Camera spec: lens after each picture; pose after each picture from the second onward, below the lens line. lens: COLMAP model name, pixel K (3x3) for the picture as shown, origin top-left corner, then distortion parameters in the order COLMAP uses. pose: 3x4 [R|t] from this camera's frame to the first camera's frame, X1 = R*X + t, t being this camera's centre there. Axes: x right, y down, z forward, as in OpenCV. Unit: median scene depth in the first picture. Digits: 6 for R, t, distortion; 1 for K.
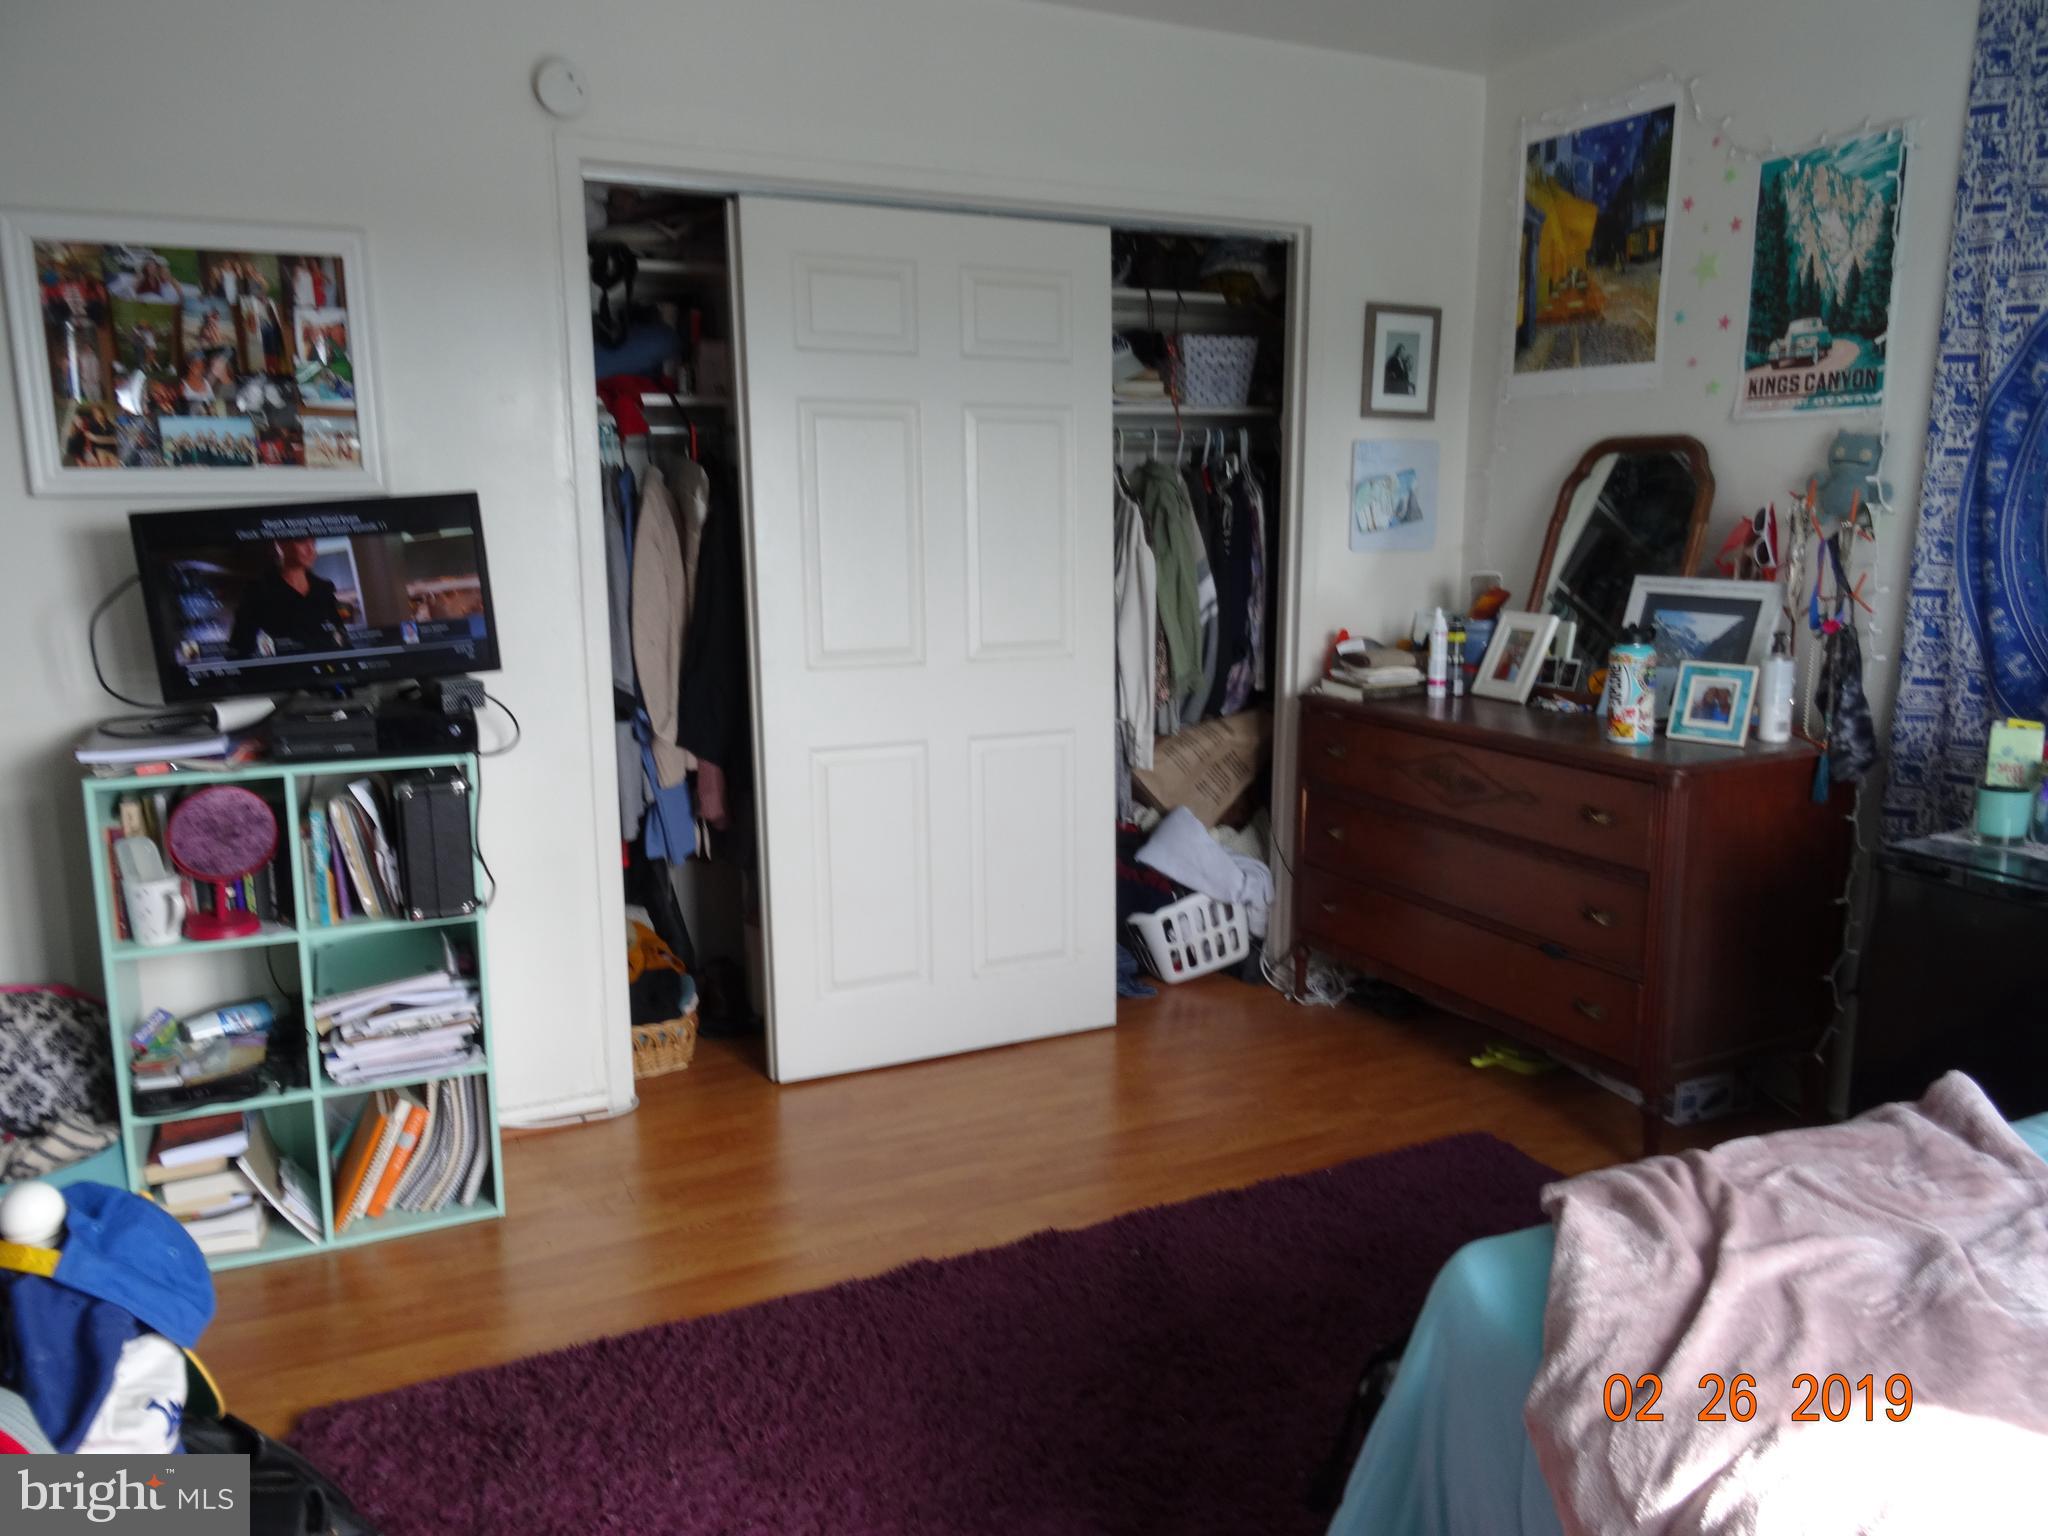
lens RADIAL K [[1470.9, 0, 1027.4], [0, 1470.9, 782.5], [0, 0, 1]] dist [0.000584, -0.005162]
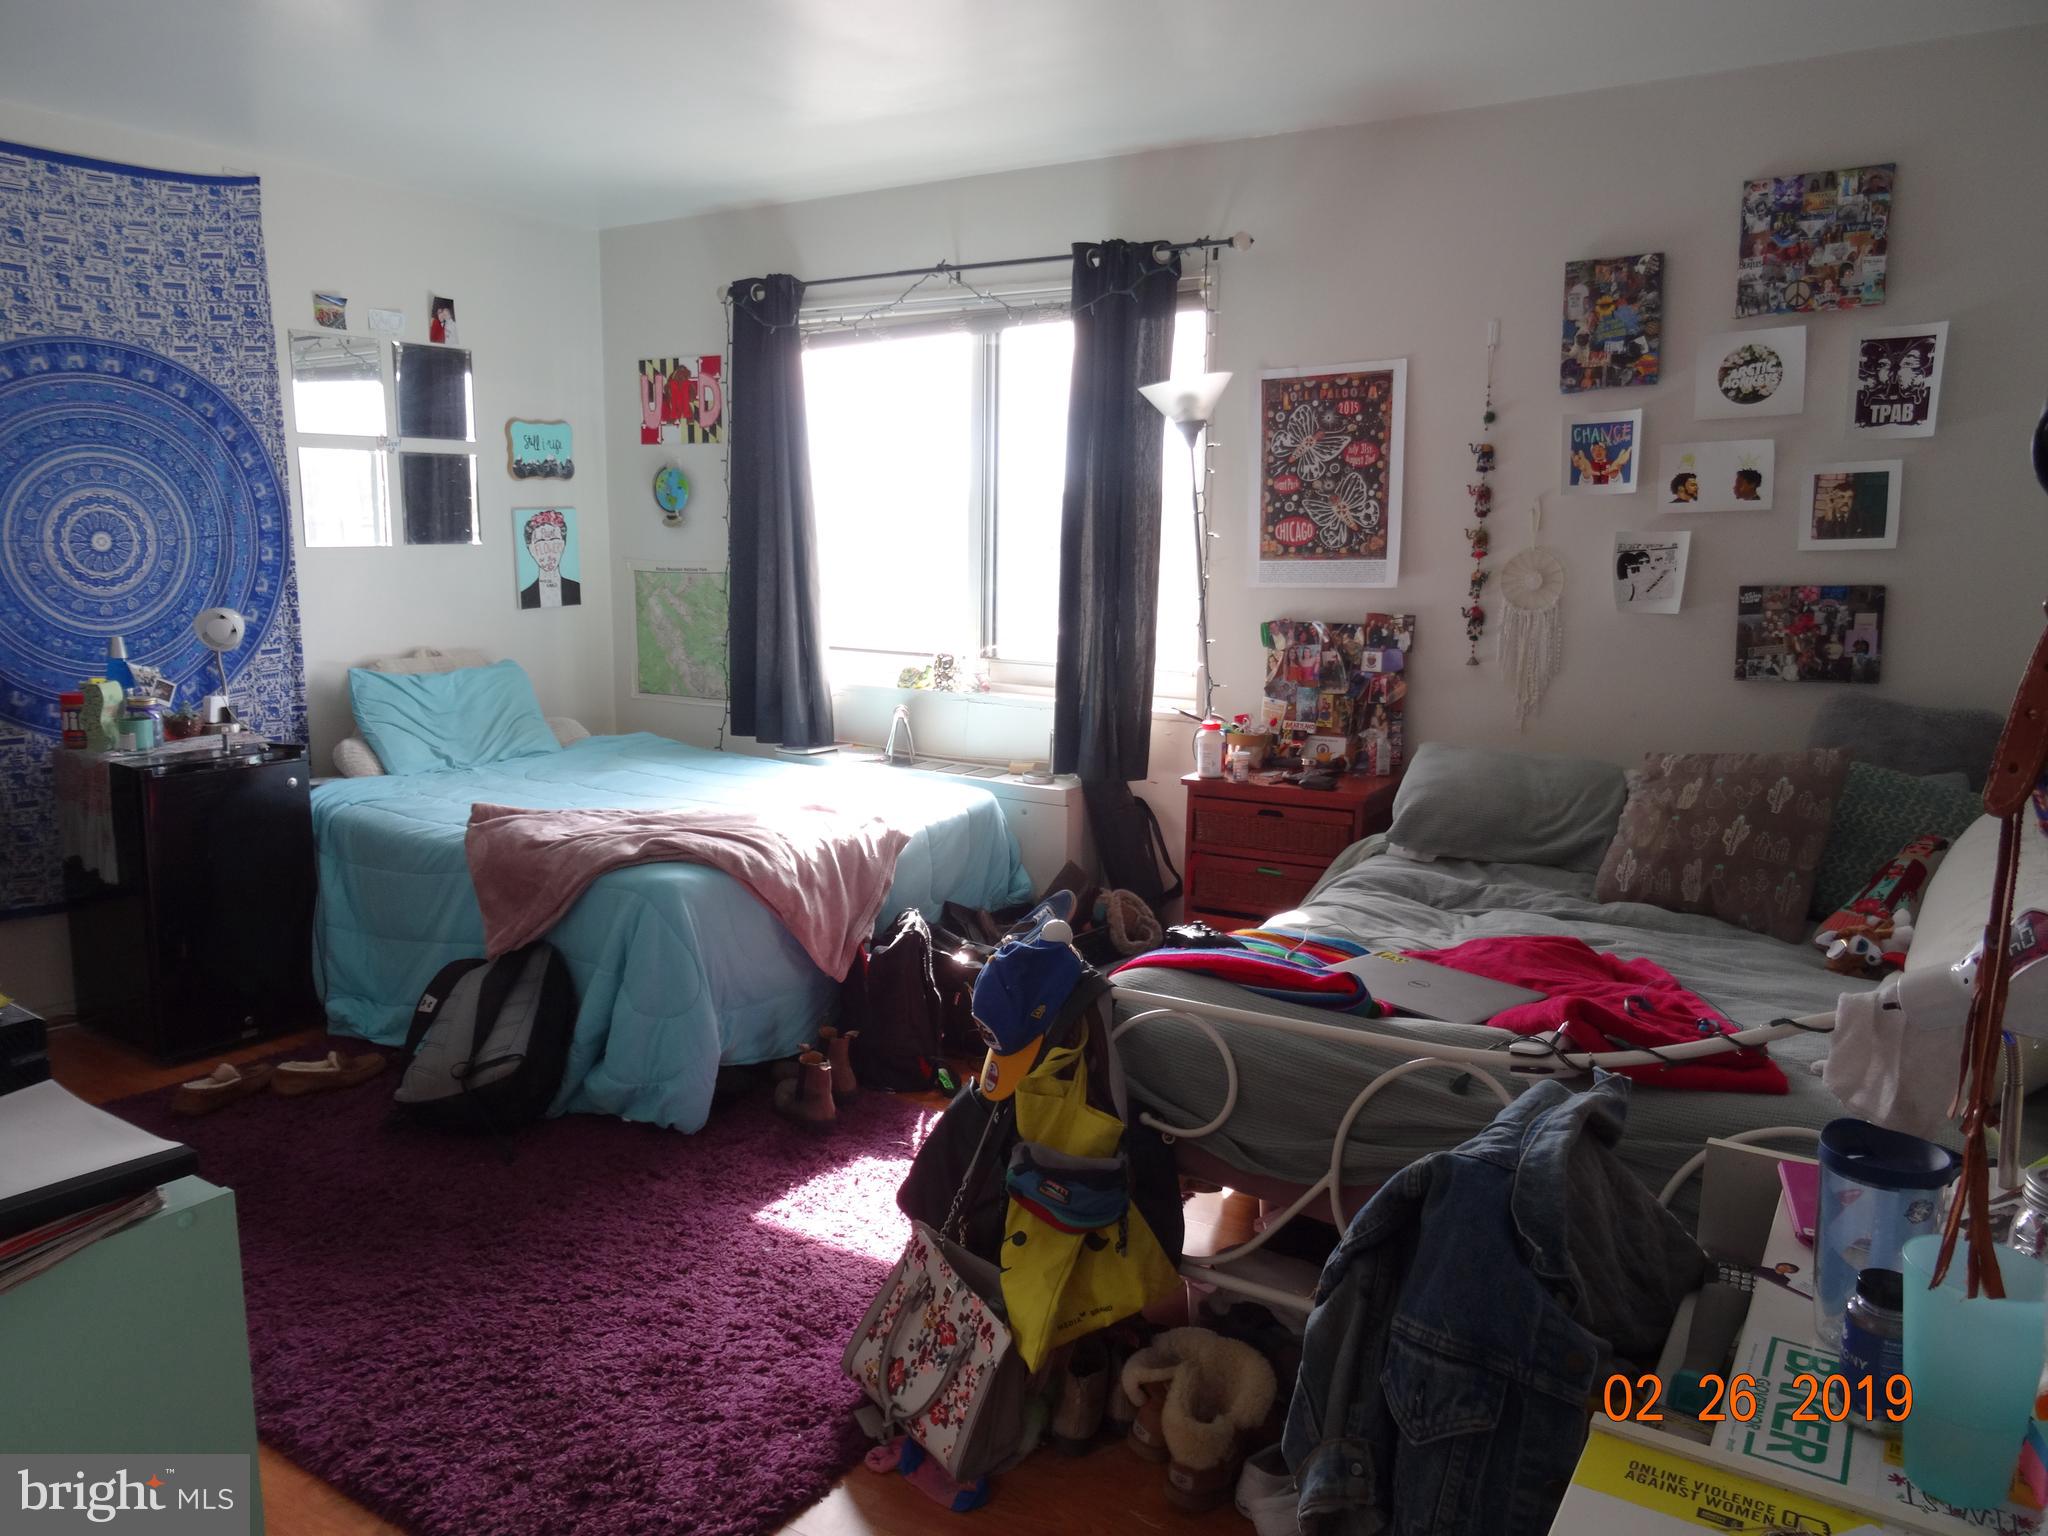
lens RADIAL K [[1470.9, 0, 1017.5], [0, 1470.9, 779.9], [0, 0, 1]] dist [0.000584, -0.005162]
pose [[-0.539288, -0.149355, 0.828771, -0.914818], [0.149466, 0.951545, 0.268740, -0.171111], [-0.828751, 0.268802, -0.490834, 0.805004]]
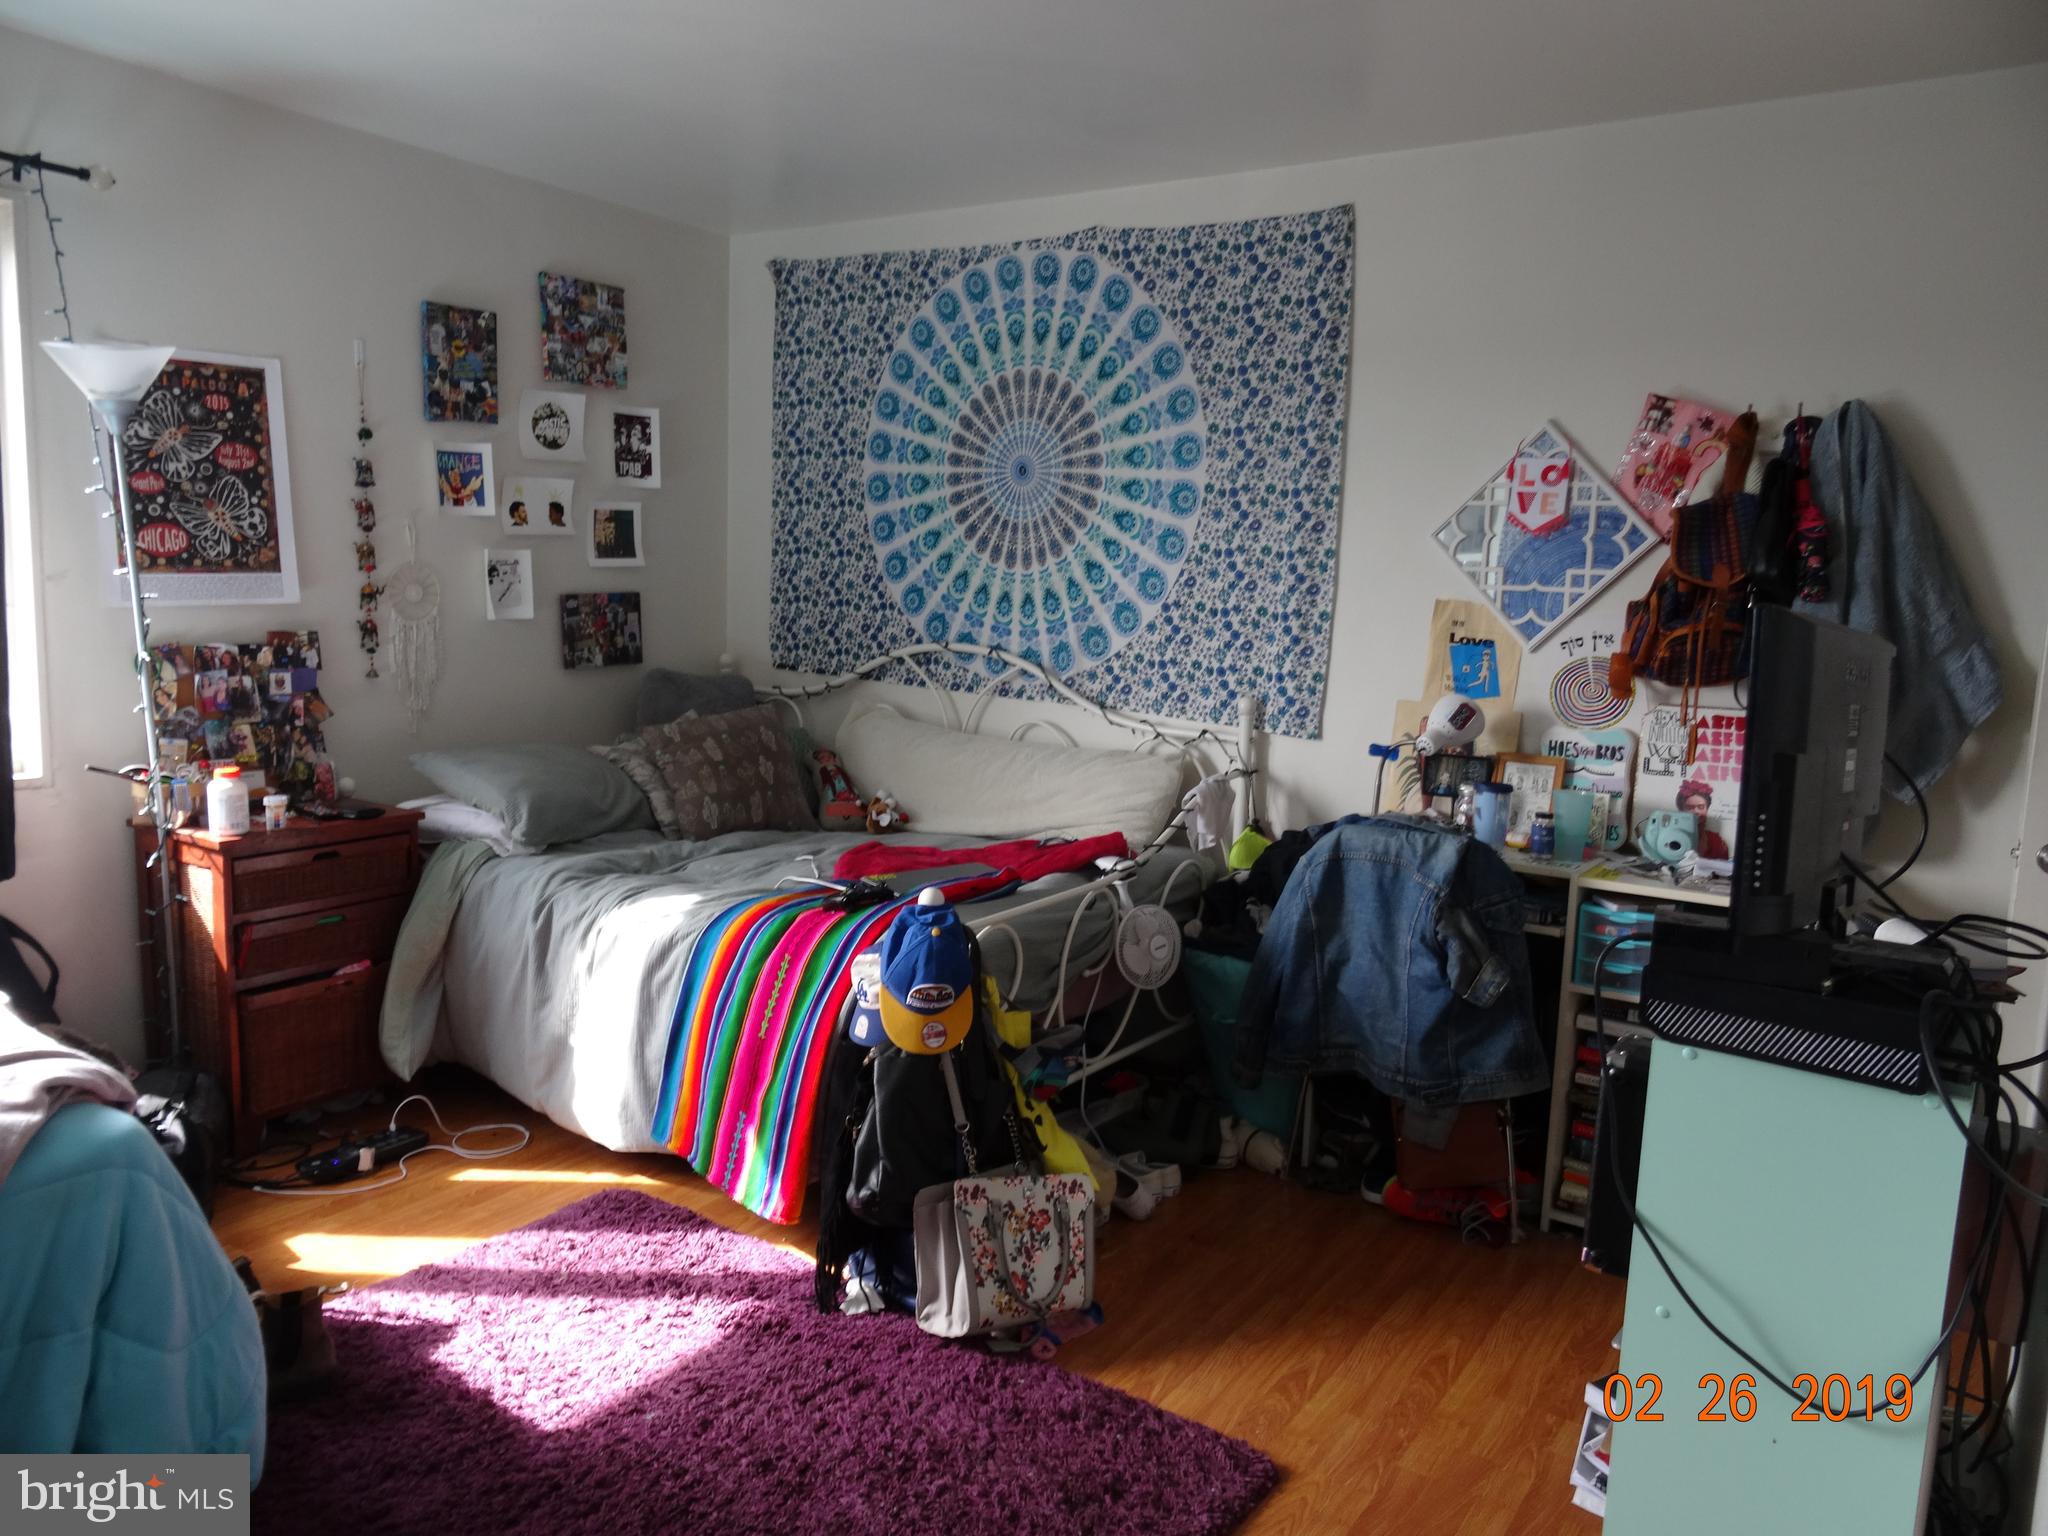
lens RADIAL K [[1470.9, 0, 1034.3], [0, 1470.9, 768.1], [0, 0, 1]] dist [0.000584, -0.005162]
pose [[-0.851814, 0.034854, -0.522683, 0.131091], [-0.137846, 0.947705, 0.287842, -0.240679], [0.505382, 0.317238, -0.802465, 1.182877]]
